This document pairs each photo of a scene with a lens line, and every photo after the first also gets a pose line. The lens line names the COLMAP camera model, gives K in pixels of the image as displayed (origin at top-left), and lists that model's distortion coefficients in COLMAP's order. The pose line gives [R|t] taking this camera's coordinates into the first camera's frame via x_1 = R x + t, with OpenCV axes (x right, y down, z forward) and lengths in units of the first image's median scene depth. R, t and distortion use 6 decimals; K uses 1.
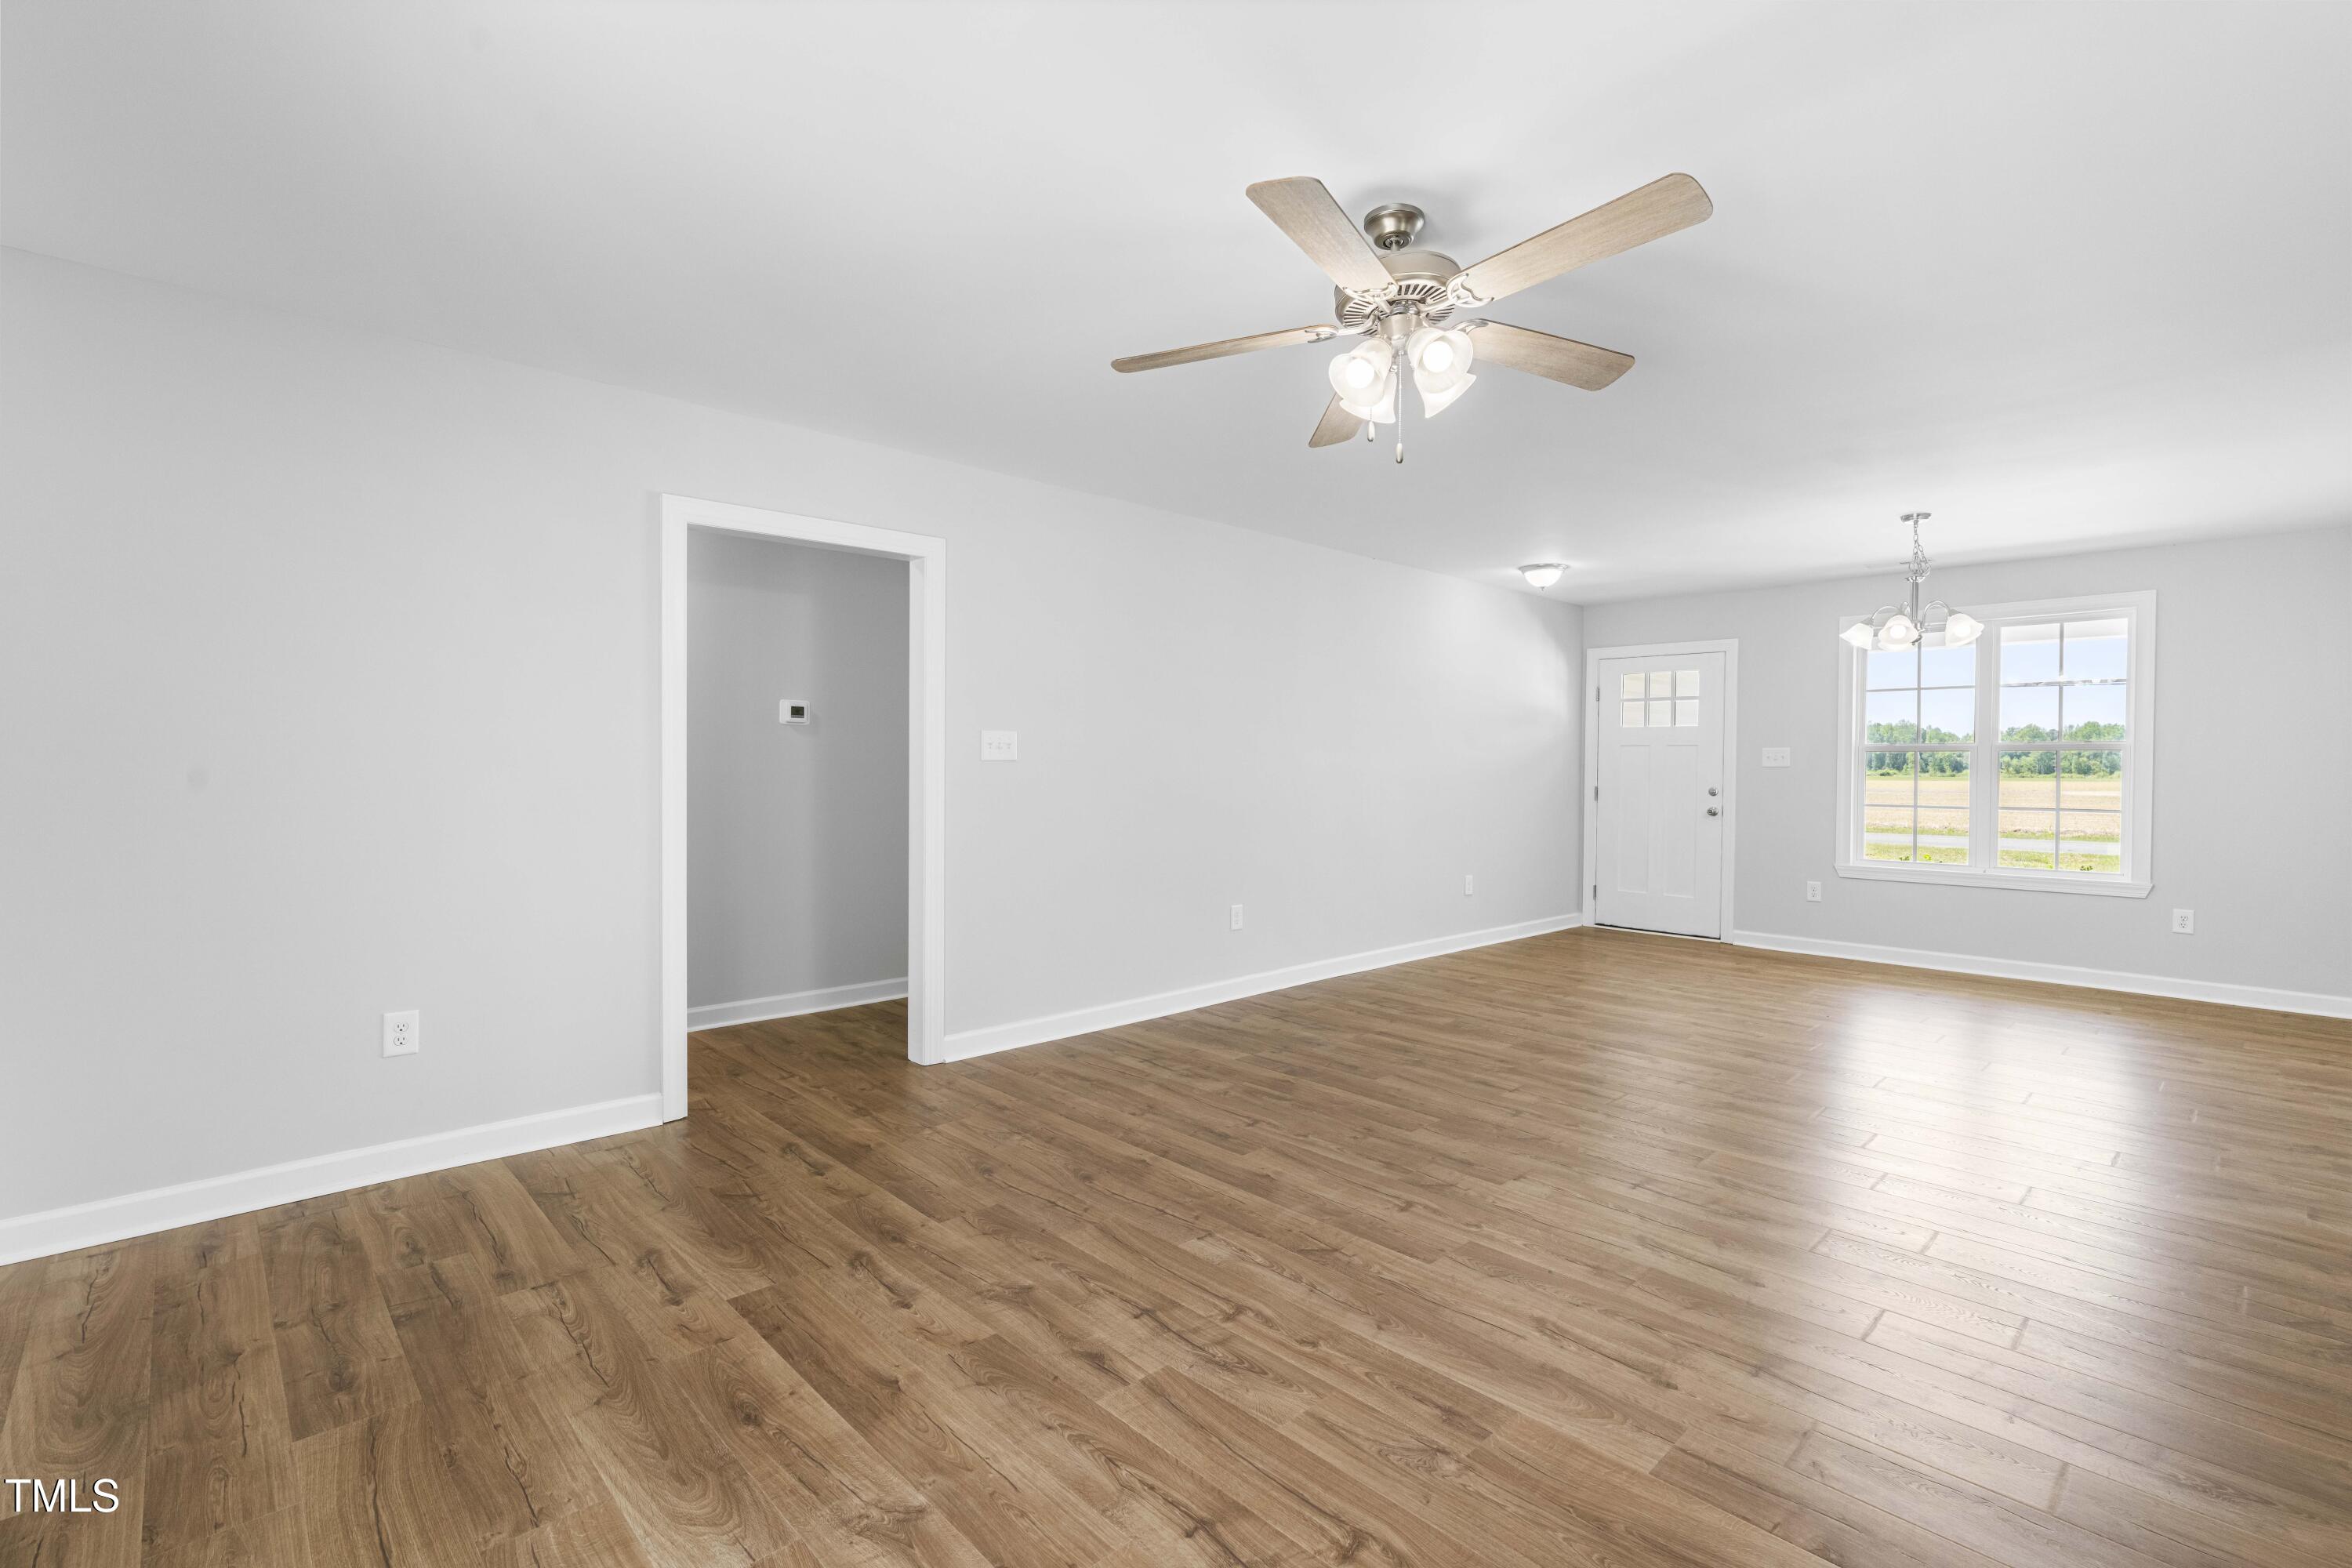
lens RADIAL K [[1066.2, 0, 1176.0], [0, 1066.2, 784.0], [0, 0, 1]] dist [-0.002716, 0.000033]
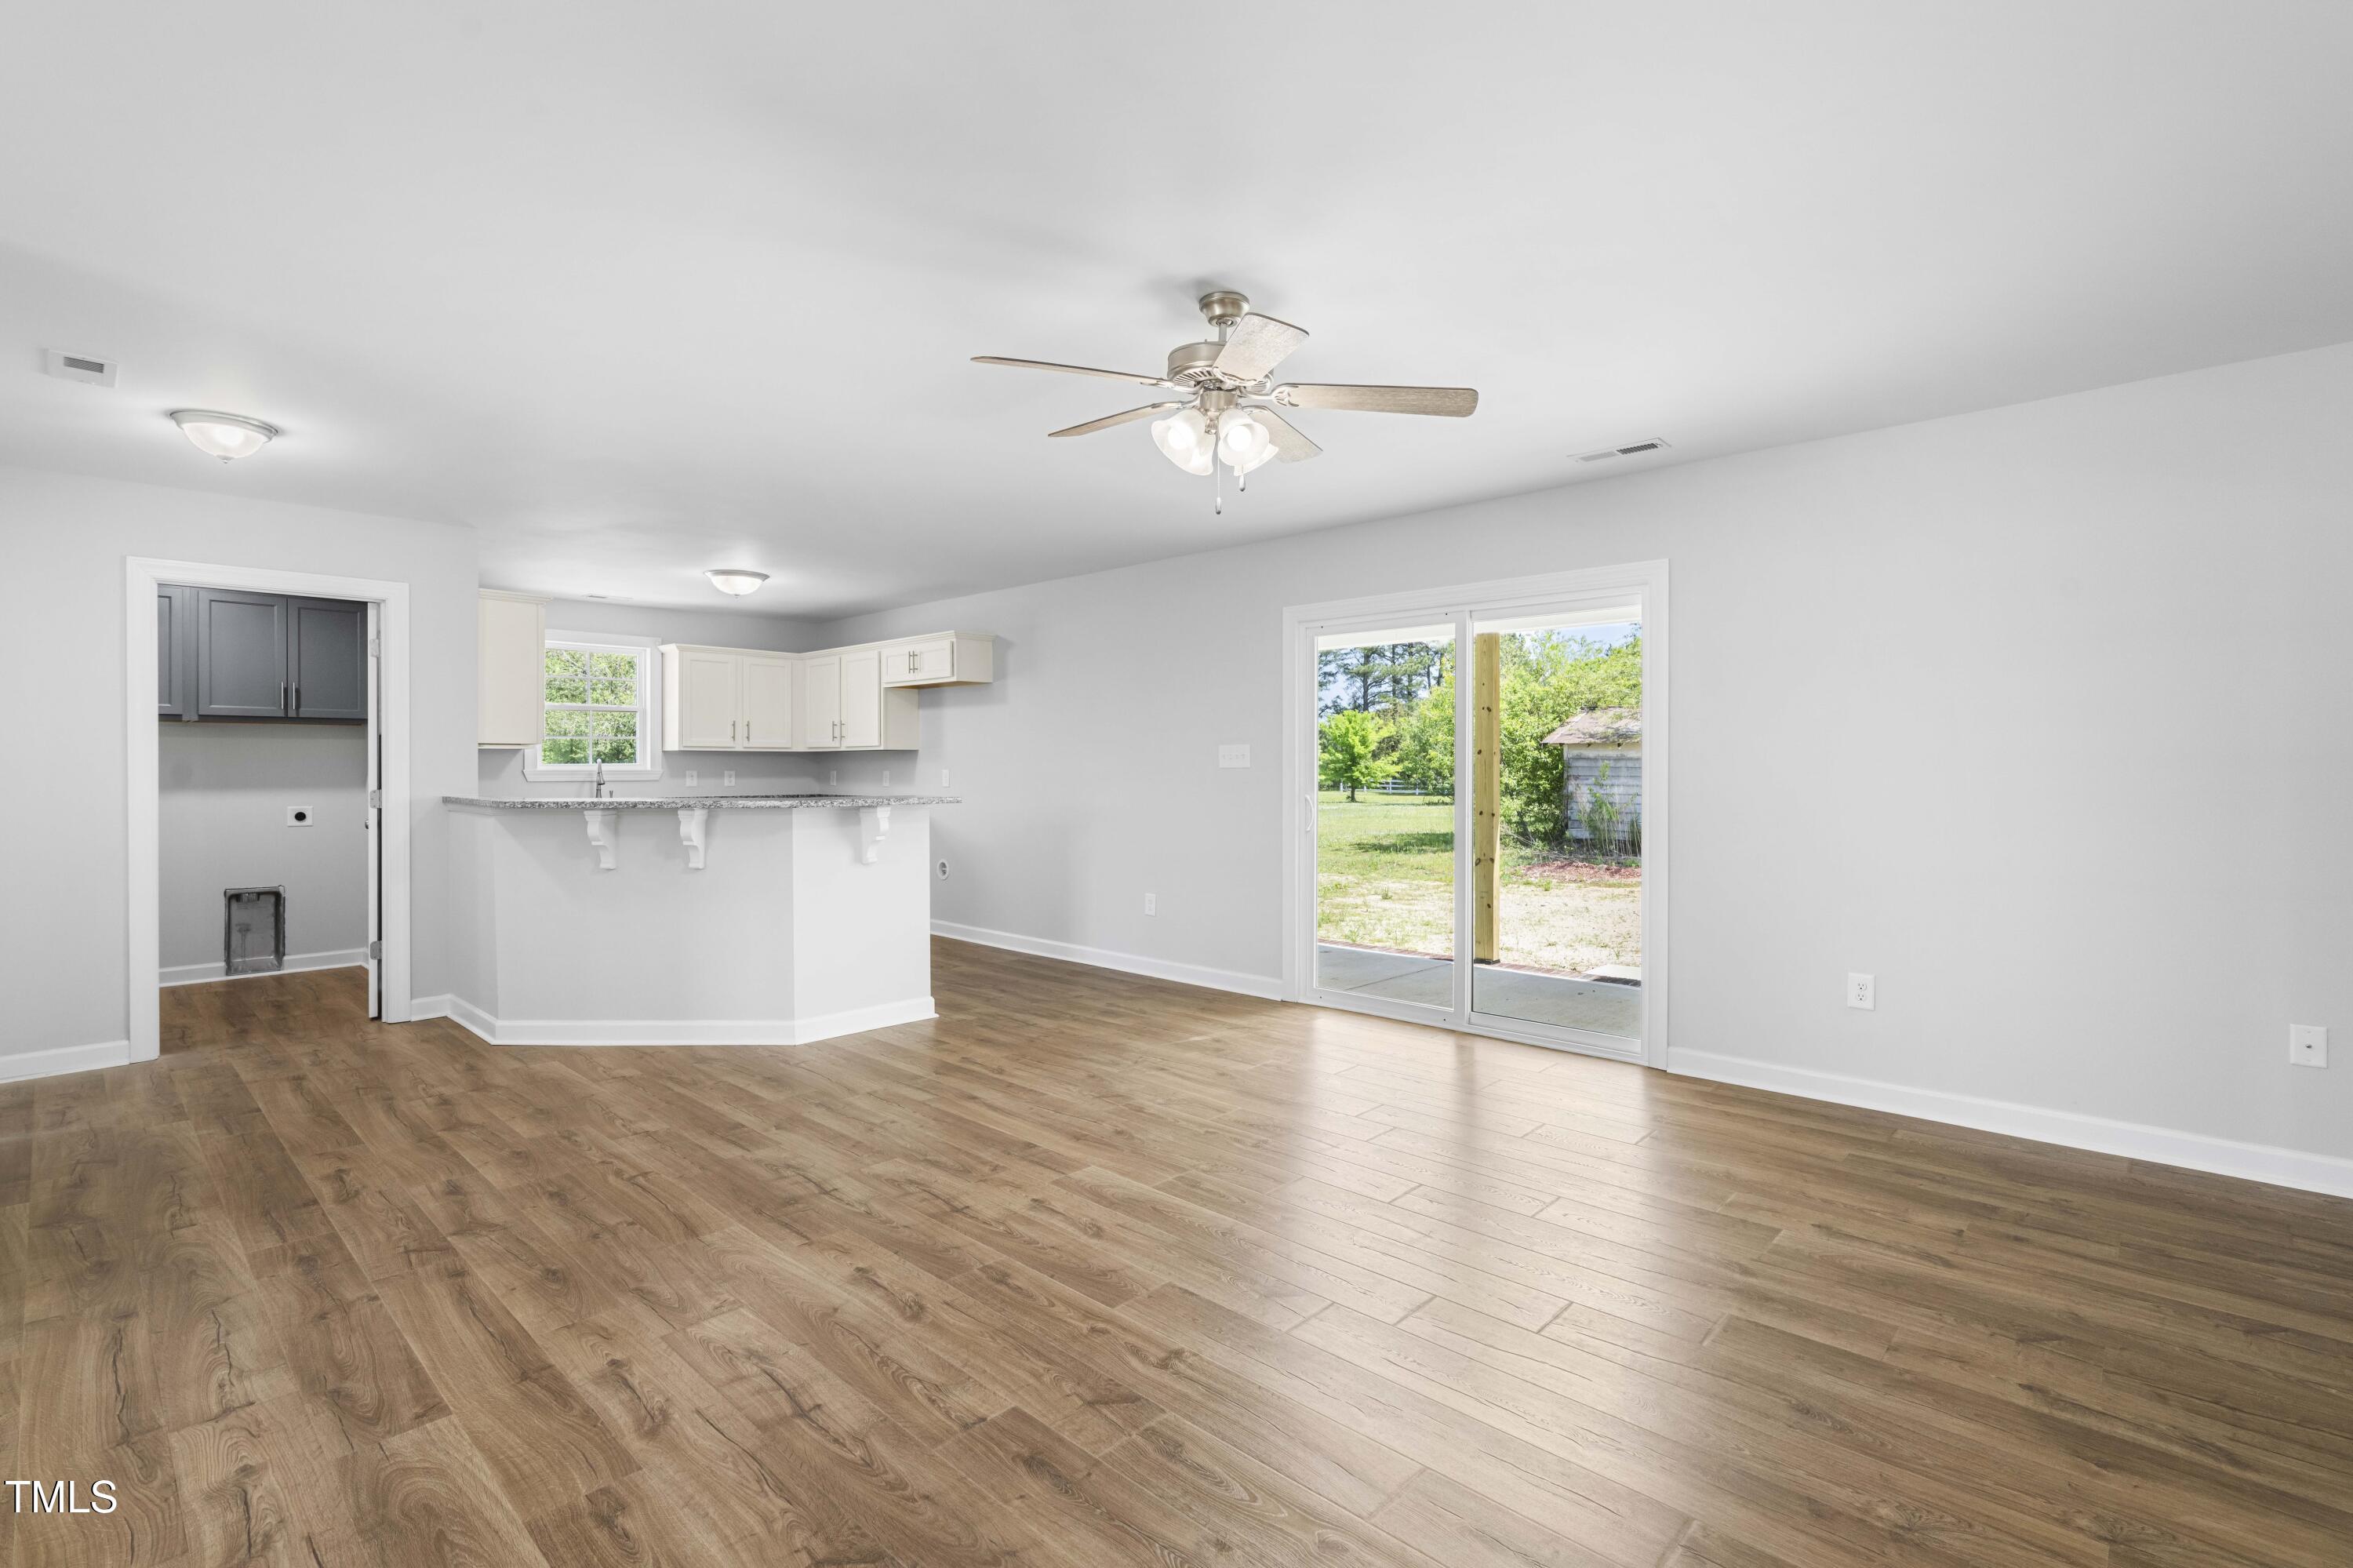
lens RADIAL K [[1066.7, 0, 1176.5], [0, 1066.7, 784.0], [0, 0, 1]] dist [-0.002716, 0.000033]
pose [[-0.998445, -0.003287, -0.055655, 0.259977], [-0.005260, 0.999361, 0.035352, -0.035762], [0.055503, 0.035590, -0.997824, 1.771406]]
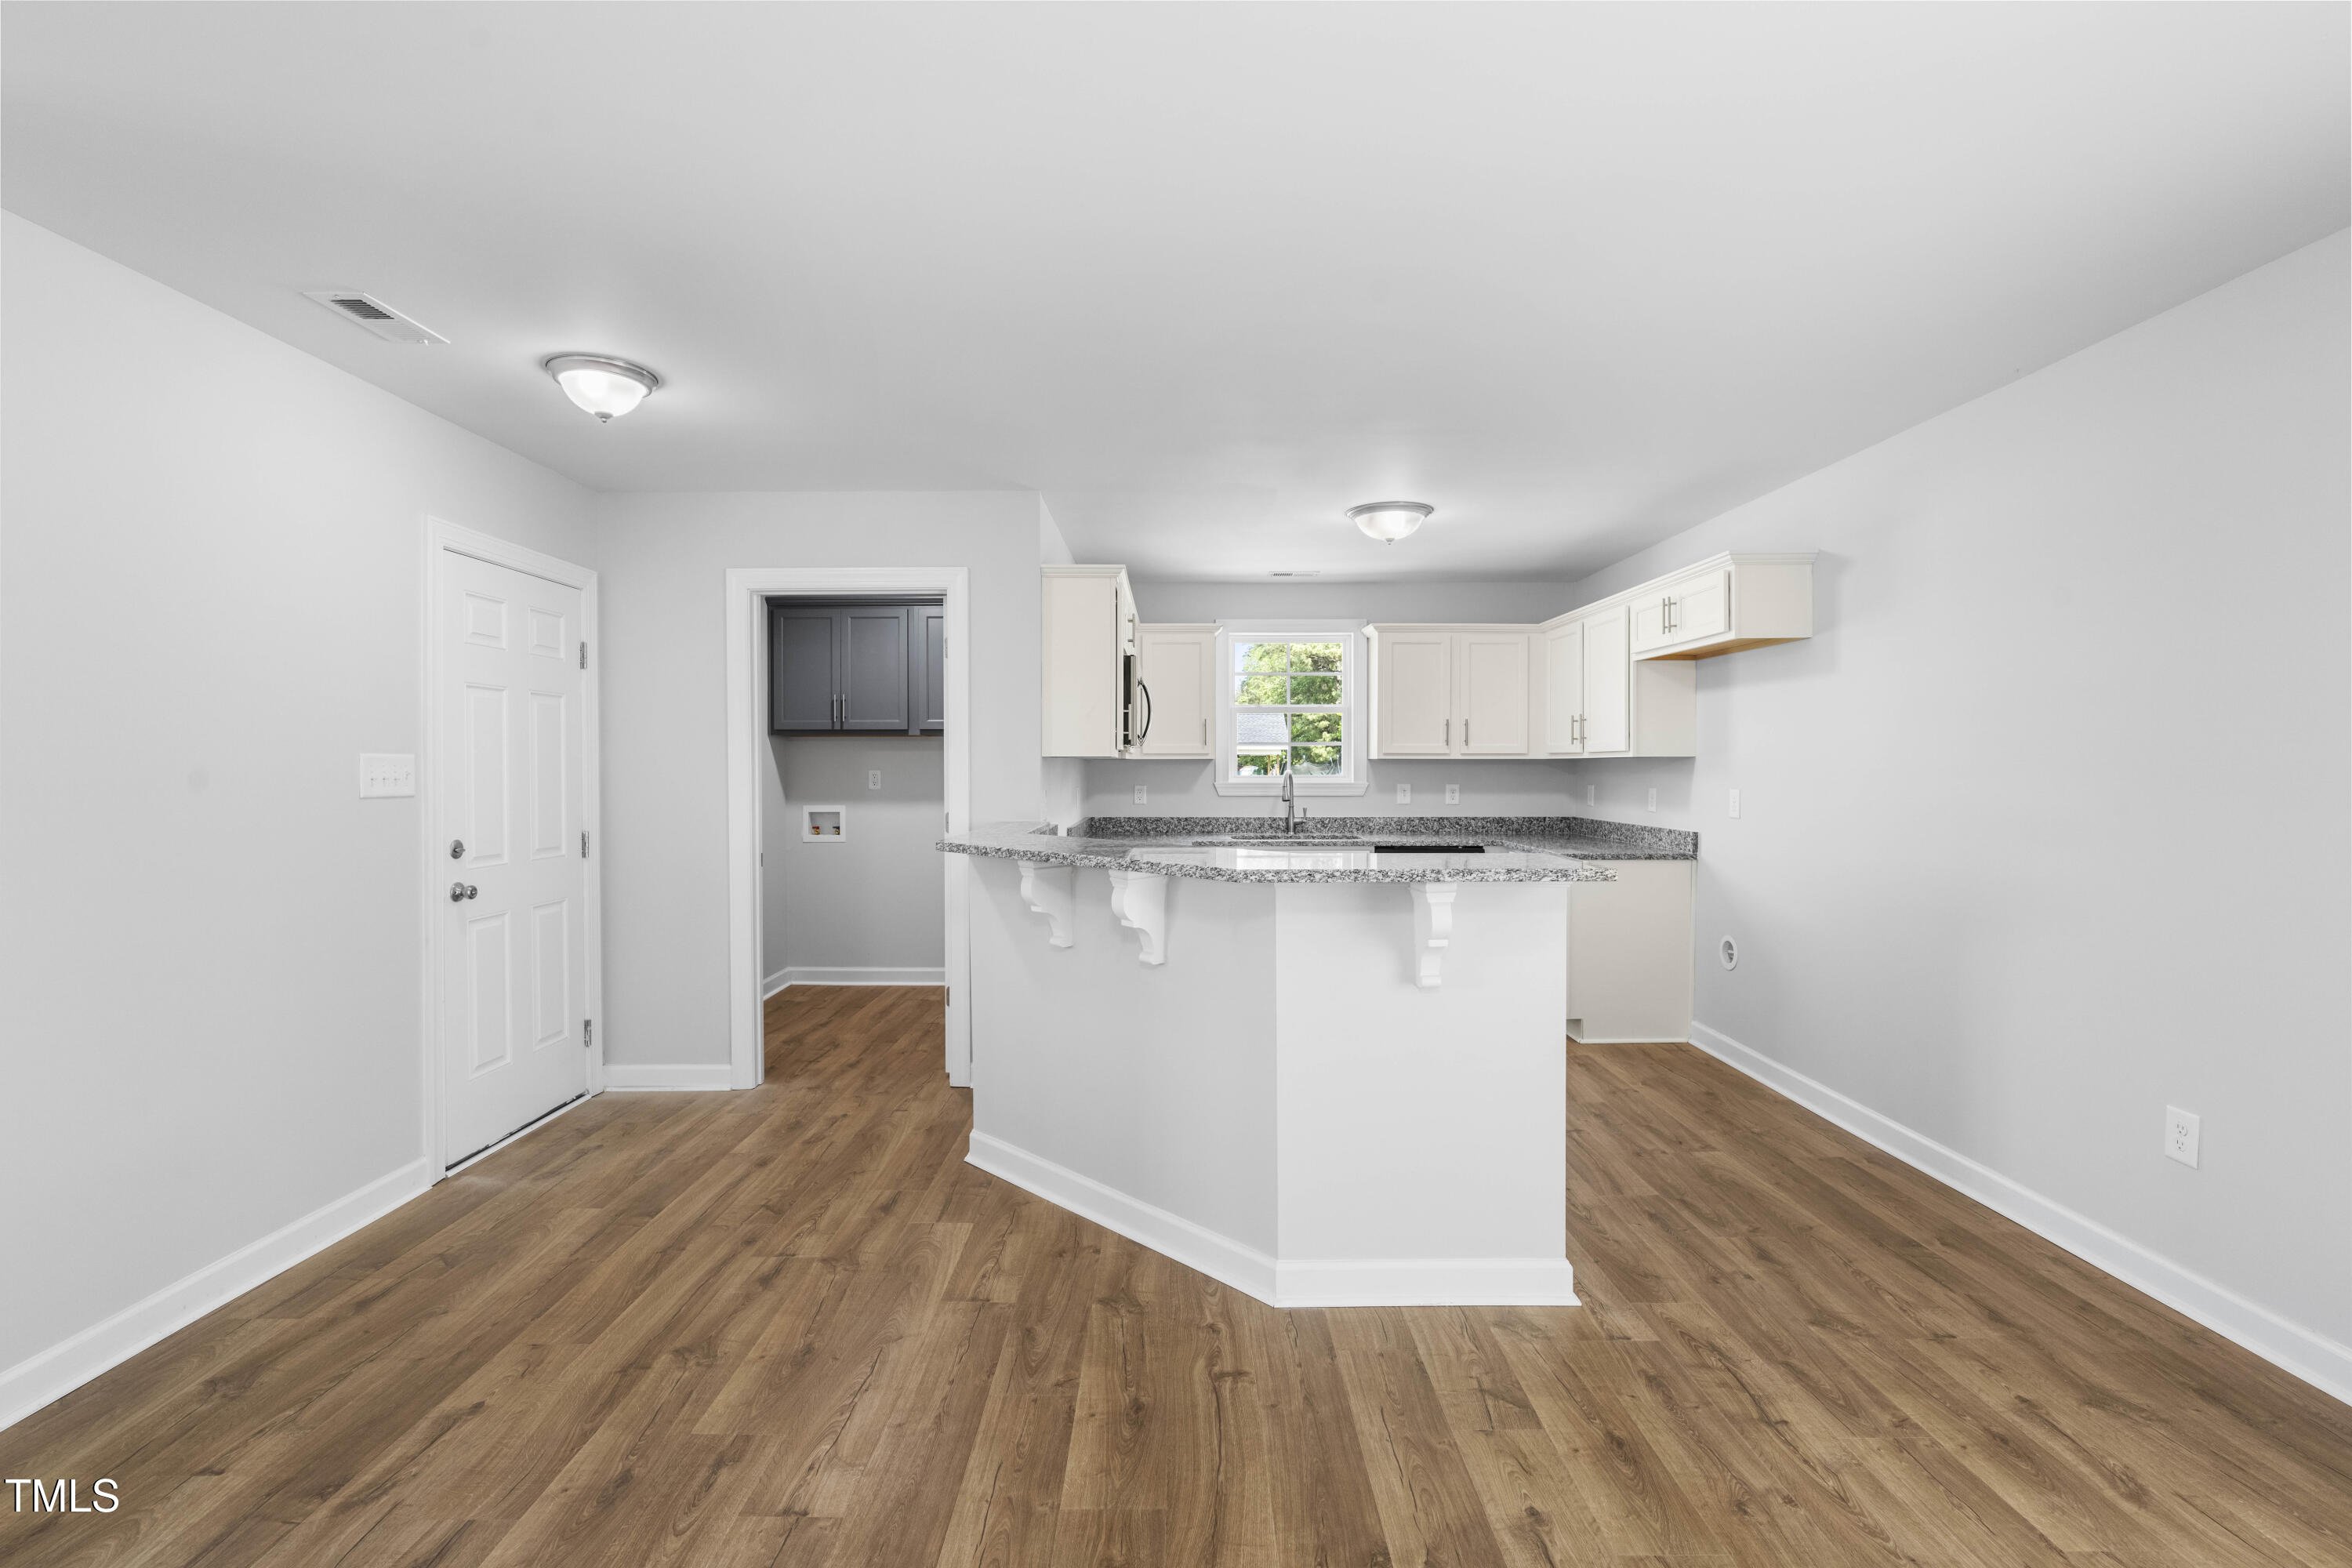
lens RADIAL K [[1061.7, 0, 1186.2], [0, 1061.7, 774.2], [0, 0, 1]] dist [-0.002305, -0.000048]
pose [[-0.733153, -0.011499, 0.679966, 0.202841], [0.008880, 0.999610, 0.026479, -0.047483], [-0.680006, 0.025451, -0.732765, 0.804524]]
